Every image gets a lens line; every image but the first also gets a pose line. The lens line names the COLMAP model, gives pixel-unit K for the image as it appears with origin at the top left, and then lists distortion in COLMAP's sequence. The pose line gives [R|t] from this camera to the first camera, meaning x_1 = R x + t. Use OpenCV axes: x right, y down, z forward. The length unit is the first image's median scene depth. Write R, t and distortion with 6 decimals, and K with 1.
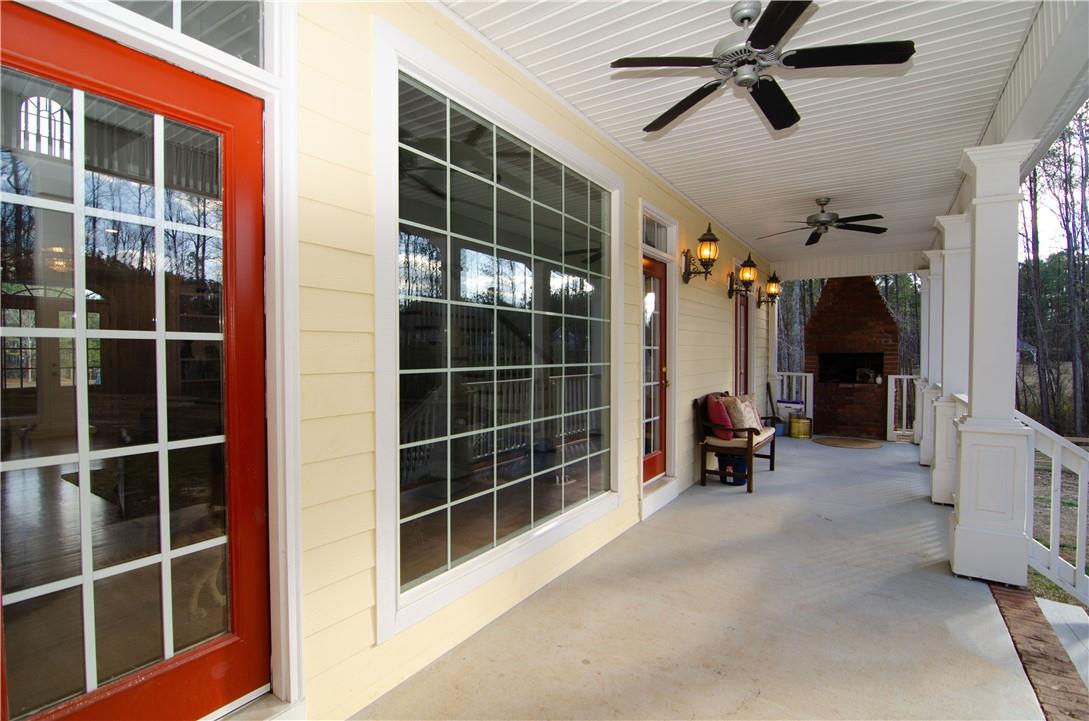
lens RADIAL K [[525.3, 0, 540.2], [0, 525.3, 358.9], [0, 0, 1]] dist [-0.011187, -0.005709]
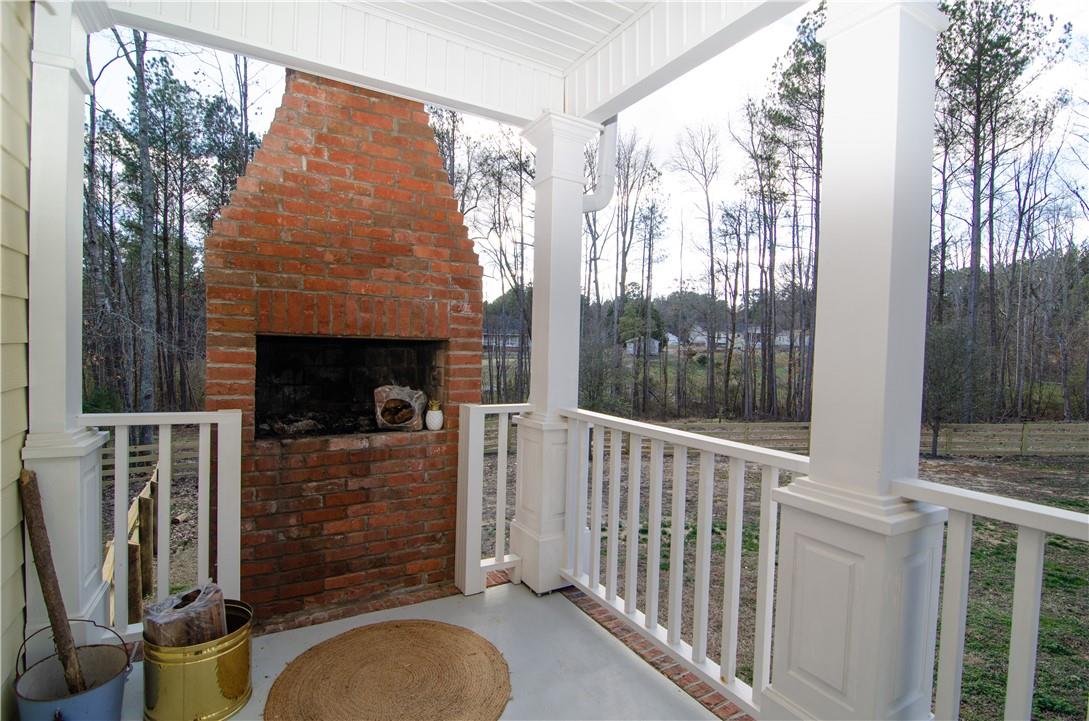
lens RADIAL K [[525.3, 0, 537.6], [0, 525.3, 358.1], [0, 0, 1]] dist [-0.011187, -0.005709]
pose [[0.433481, -0.010667, 0.901100, 0.358415], [-0.013970, 0.999730, 0.018555, -0.006810], [-0.901054, -0.020632, 0.433215, 0.773677]]
